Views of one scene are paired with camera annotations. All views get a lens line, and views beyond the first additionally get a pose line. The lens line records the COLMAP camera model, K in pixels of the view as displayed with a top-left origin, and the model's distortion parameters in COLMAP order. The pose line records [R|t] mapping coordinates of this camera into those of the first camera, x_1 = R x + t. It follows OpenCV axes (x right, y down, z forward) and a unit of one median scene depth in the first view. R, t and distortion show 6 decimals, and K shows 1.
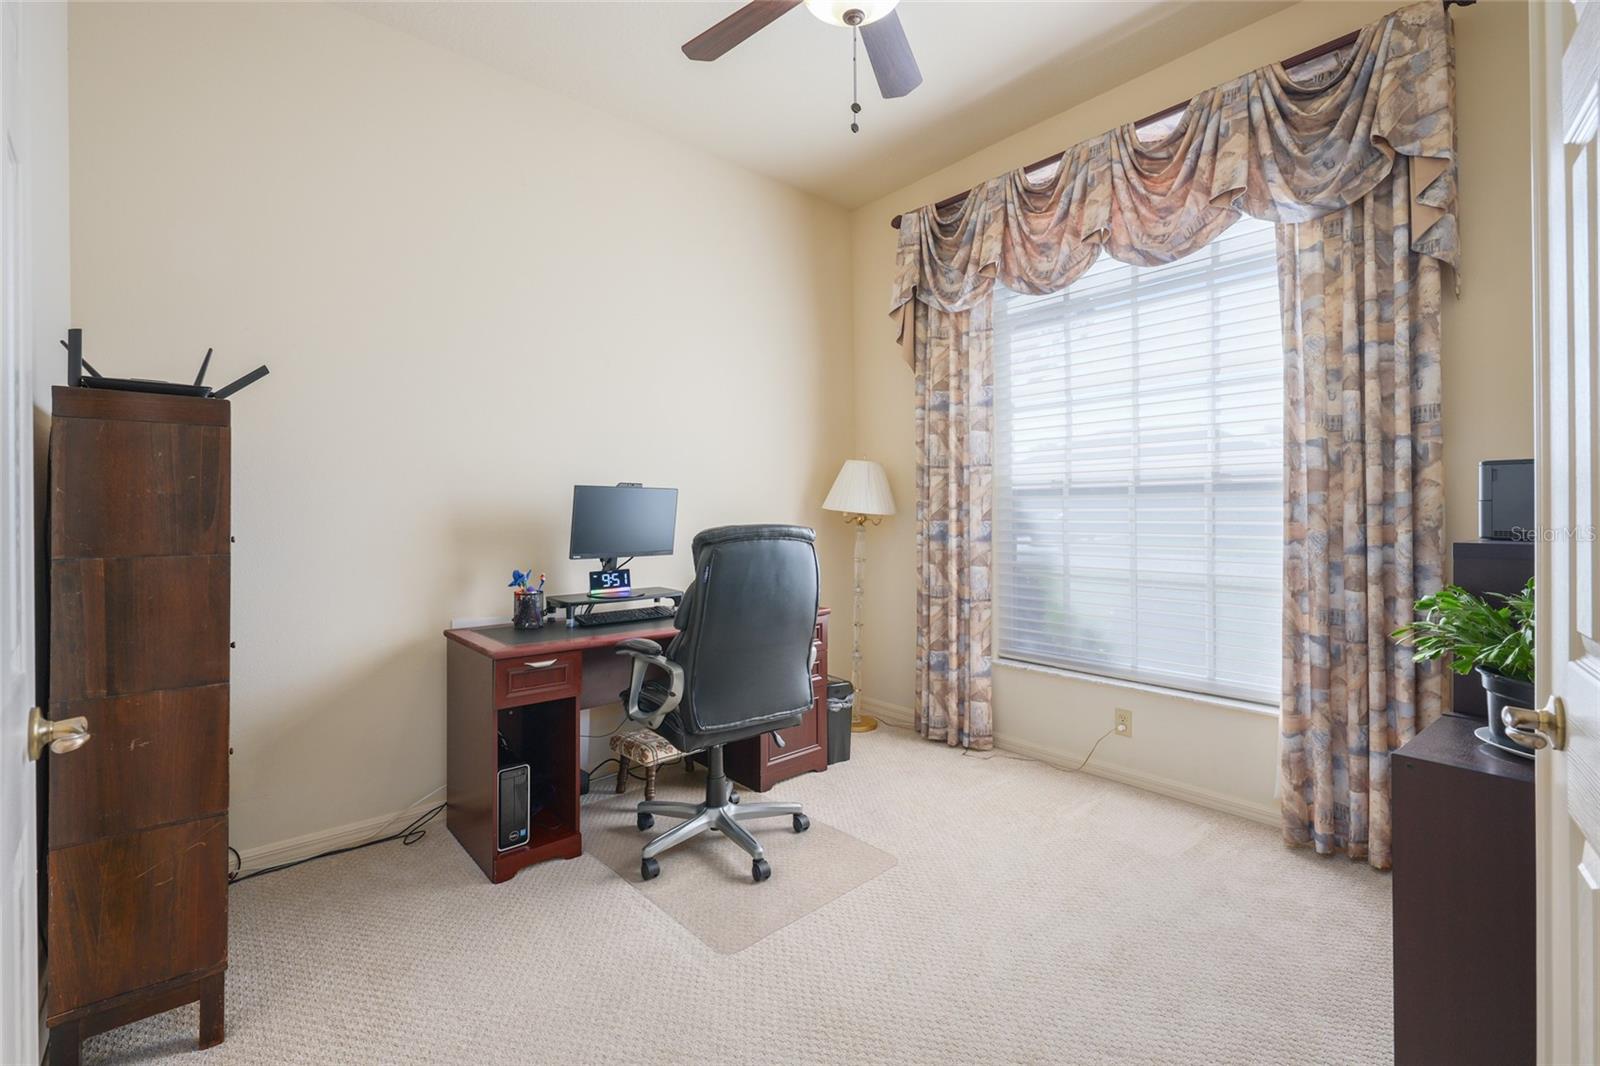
lens RADIAL K [[685.6, 0, 809.6], [0, 685.6, 516.5], [0, 0, 1]] dist [-0.001752, -0.000017]
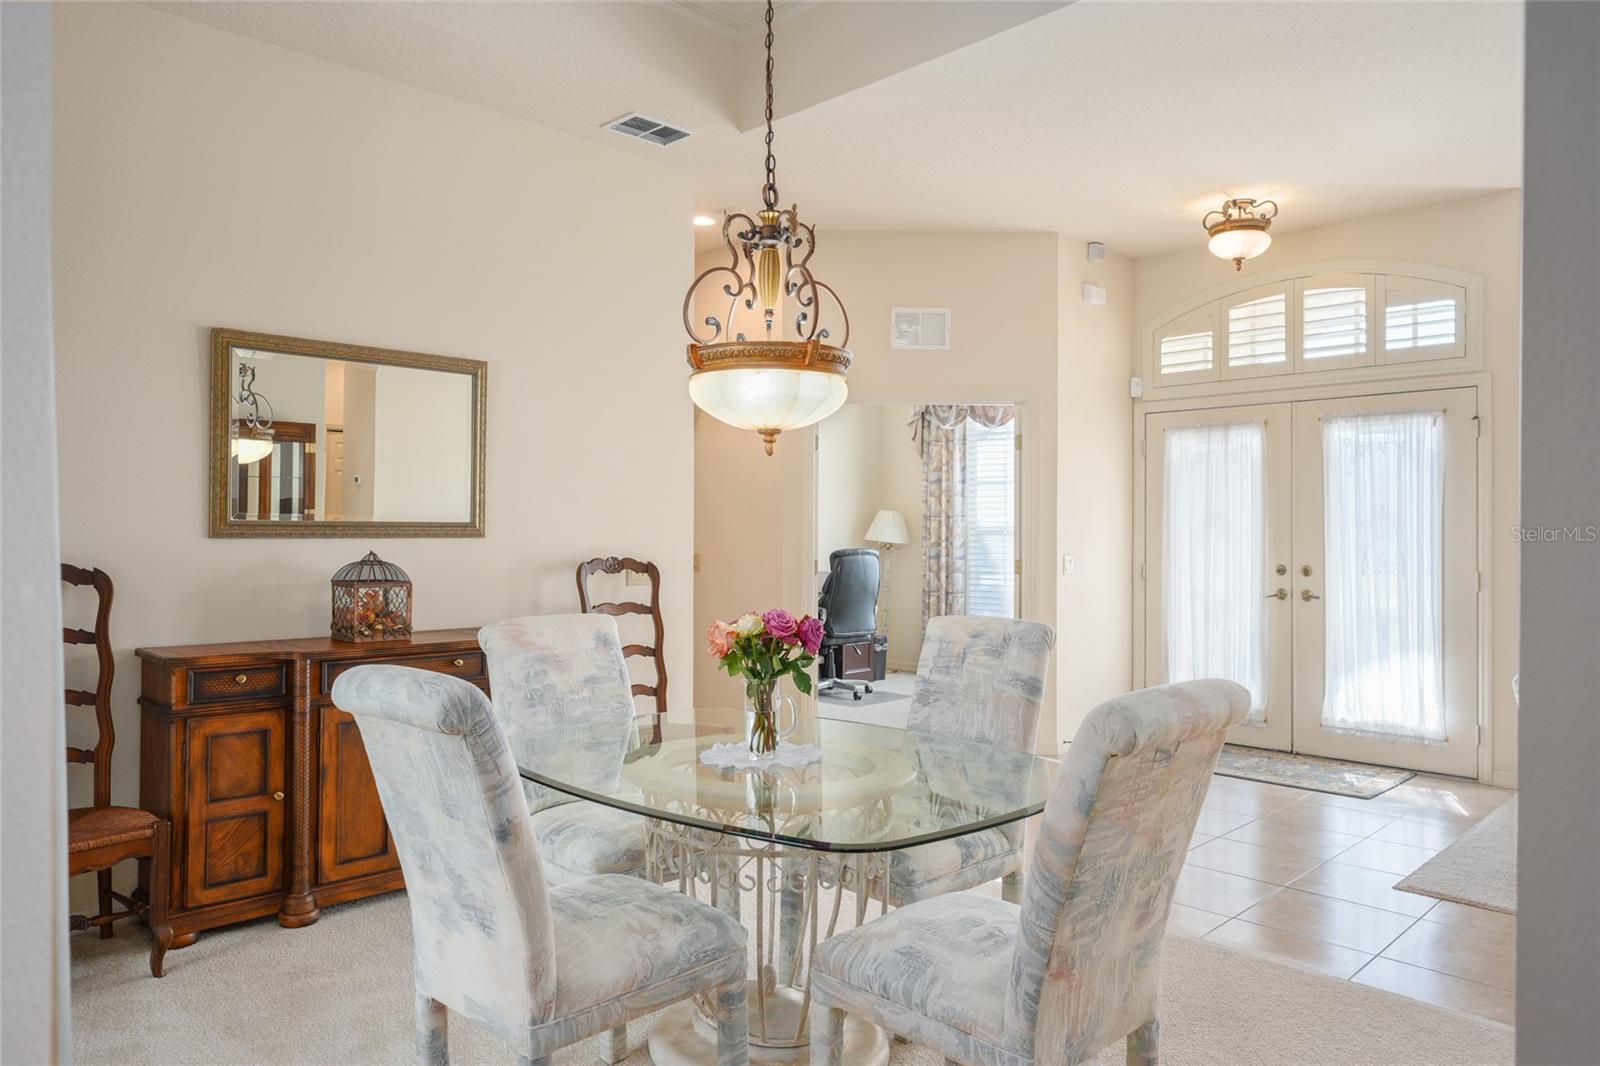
lens RADIAL K [[1076.2, 0, 795.8], [0, 1076.2, 536.3], [0, 0, 1]] dist [0.003729, 0.000047]
pose [[0.998784, 0.009087, 0.048456, -0.296078], [-0.008962, 0.999956, -0.002787, -0.011024], [-0.048480, 0.002349, 0.998821, -1.699510]]
